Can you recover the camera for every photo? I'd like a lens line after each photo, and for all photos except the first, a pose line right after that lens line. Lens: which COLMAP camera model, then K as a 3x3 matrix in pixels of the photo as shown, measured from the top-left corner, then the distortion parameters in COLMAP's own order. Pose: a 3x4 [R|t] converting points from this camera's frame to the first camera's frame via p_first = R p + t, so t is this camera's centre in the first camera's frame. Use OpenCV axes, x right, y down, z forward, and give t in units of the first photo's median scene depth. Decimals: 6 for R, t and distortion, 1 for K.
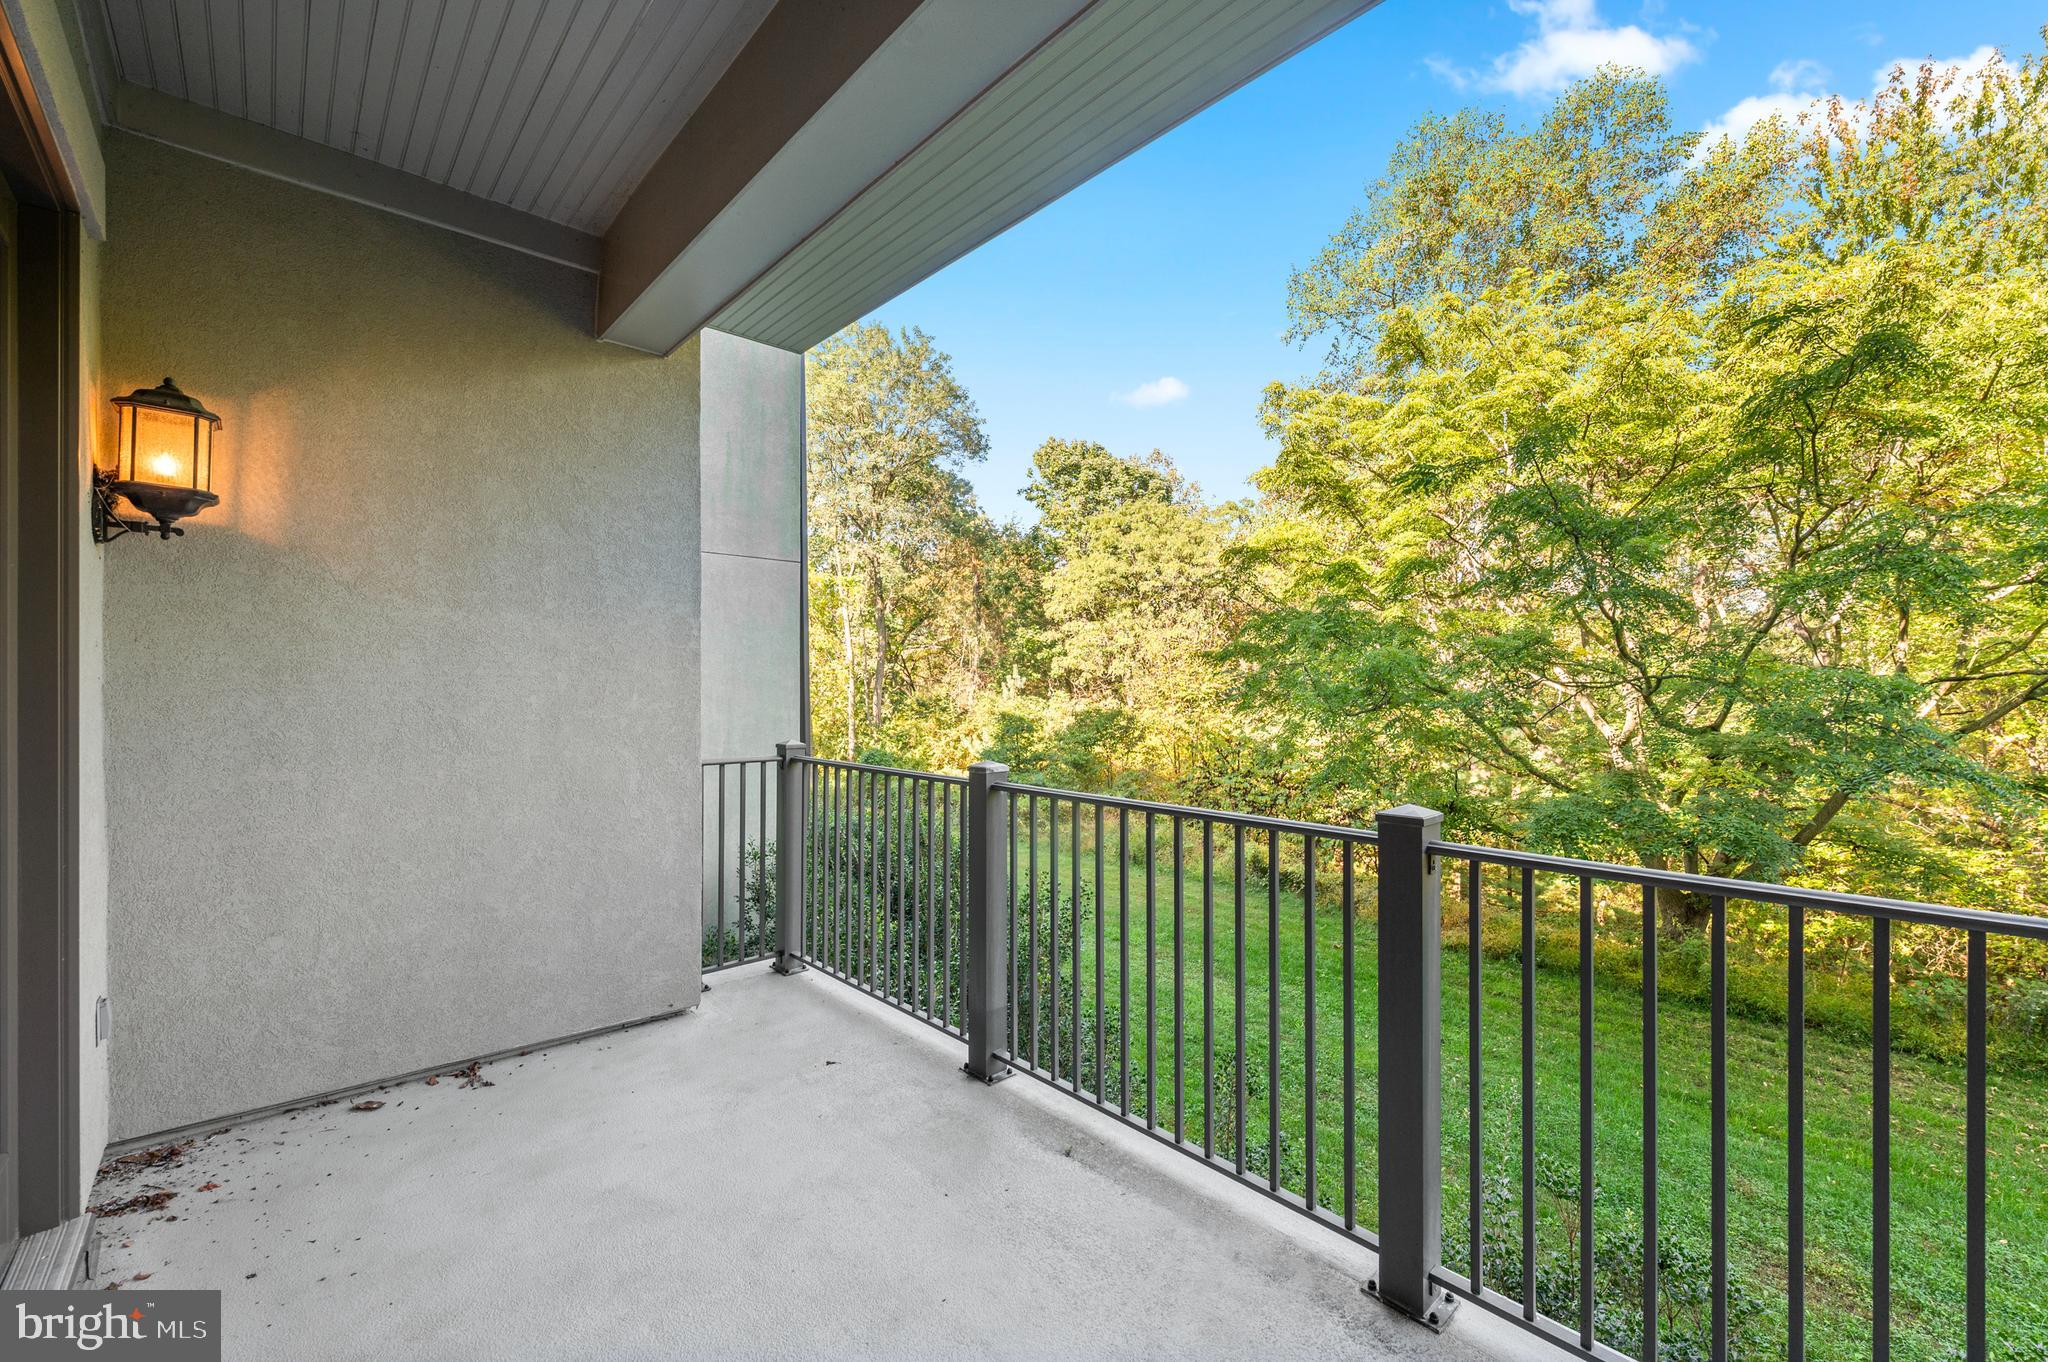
lens RADIAL K [[826.3, 0, 1025.9], [0, 826.3, 688.6], [0, 0, 1]] dist [-0.002242, -0.000533]
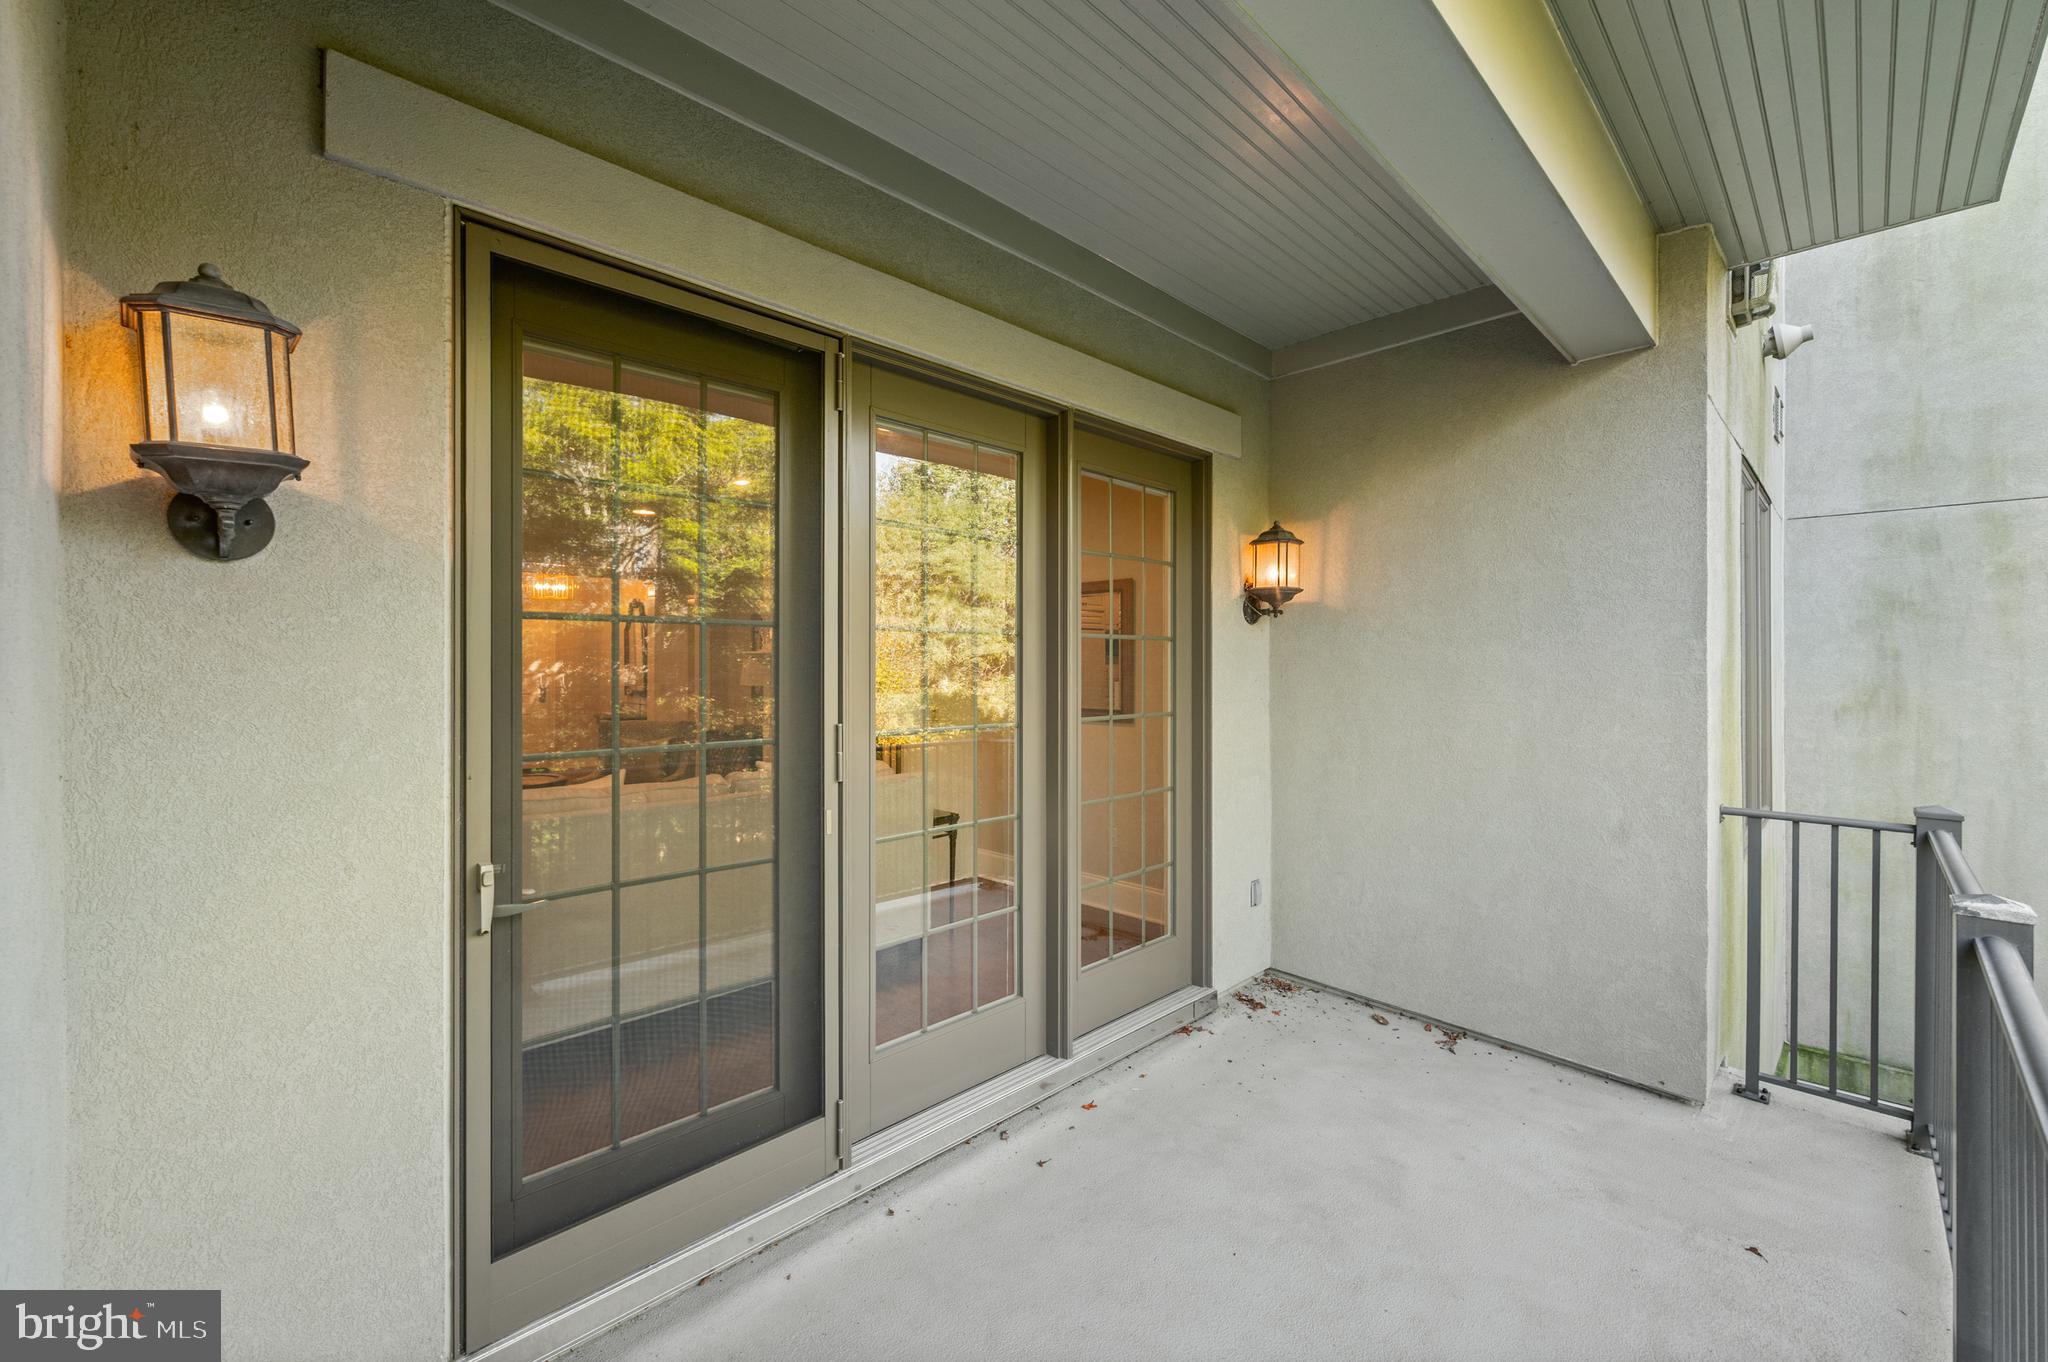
lens RADIAL K [[826.3, 0, 1026.4], [0, 826.3, 665.8], [0, 0, 1]] dist [-0.002242, -0.000533]
pose [[0.030756, -0.000240, -0.999527, 0.502931], [-0.004963, 0.999988, -0.000392, -0.064711], [0.999515, 0.004973, 0.030754, 0.355482]]
